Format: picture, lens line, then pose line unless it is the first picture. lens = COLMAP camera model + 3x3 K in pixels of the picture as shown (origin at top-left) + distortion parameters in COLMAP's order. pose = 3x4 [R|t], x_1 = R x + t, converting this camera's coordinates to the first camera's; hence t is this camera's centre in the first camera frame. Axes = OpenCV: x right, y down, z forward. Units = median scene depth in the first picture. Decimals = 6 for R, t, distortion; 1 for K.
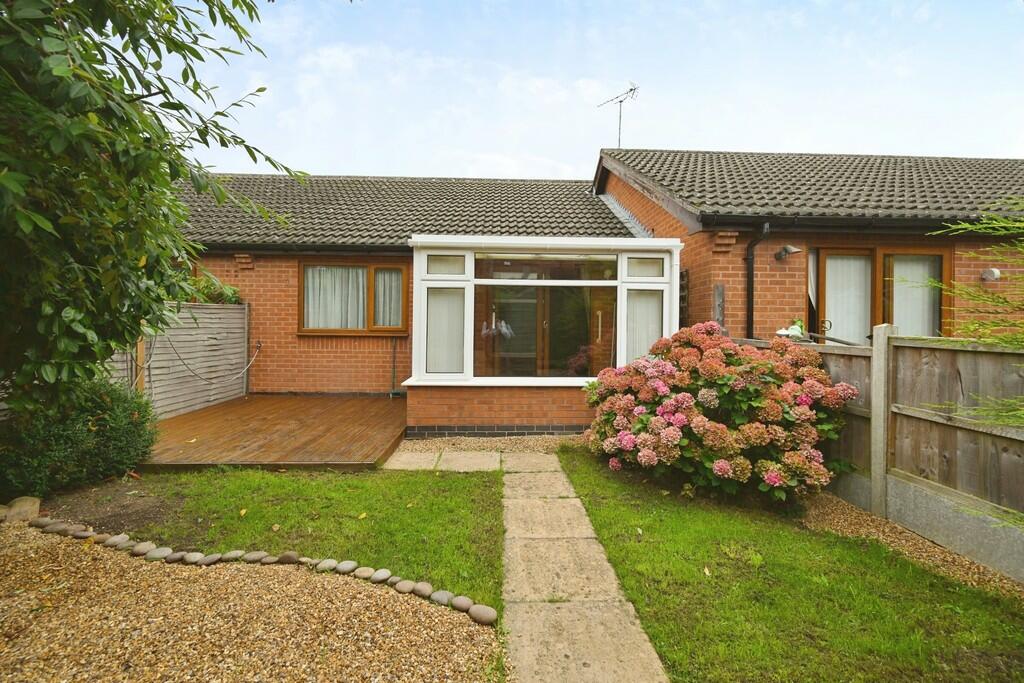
lens RADIAL K [[407.0, 0, 516.2], [0, 407.0, 308.9], [0, 0, 1]] dist [0.000632, 0.000031]
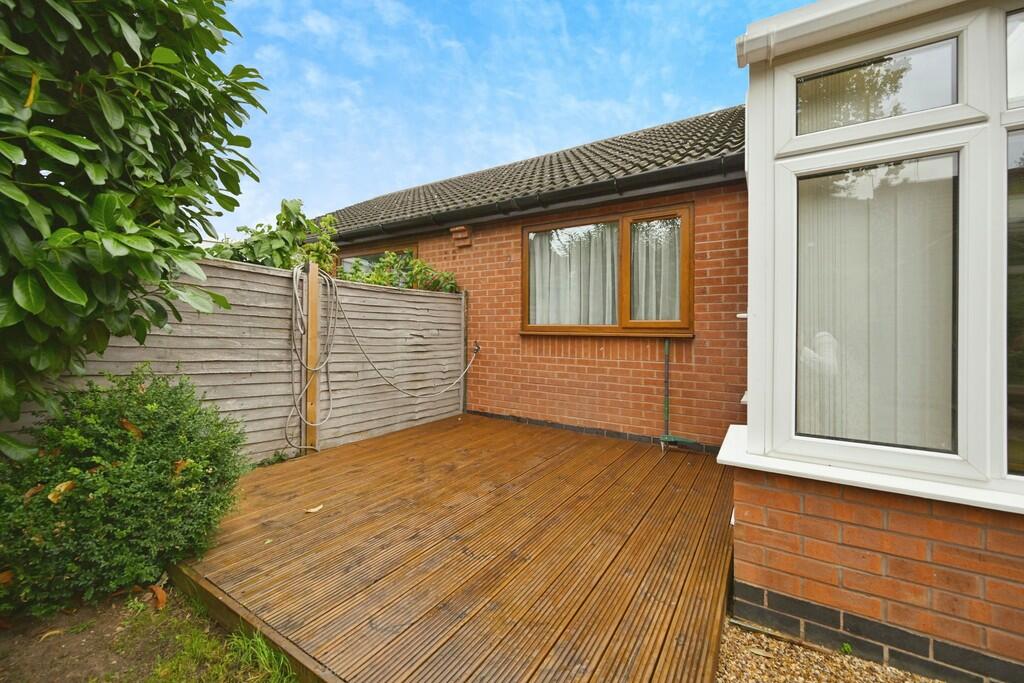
lens RADIAL K [[406.7, 0, 514.3], [0, 406.7, 337.2], [0, 0, 1]] dist [0.000153, 0.000039]
pose [[0.825537, 0.007750, -0.564294, -0.221946], [0.013350, 0.999358, 0.033255, 0.064400], [0.564190, -0.034987, 0.824904, 0.596220]]
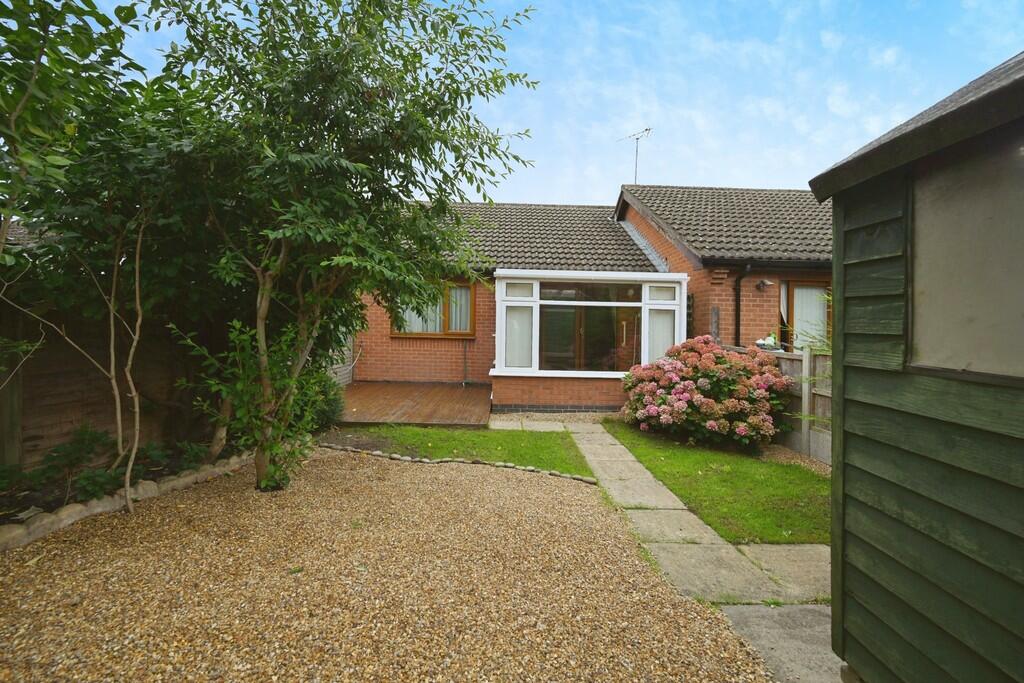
lens RADIAL K [[408.4, 0, 513.9], [0, 408.4, 295.3], [0, 0, 1]] dist [-0.000066, -0.000011]
pose [[0.999652, 0.012422, -0.023266, -0.160146], [-0.013108, 0.999476, -0.029589, -0.048398], [0.022886, 0.029883, 0.999291, -0.417099]]
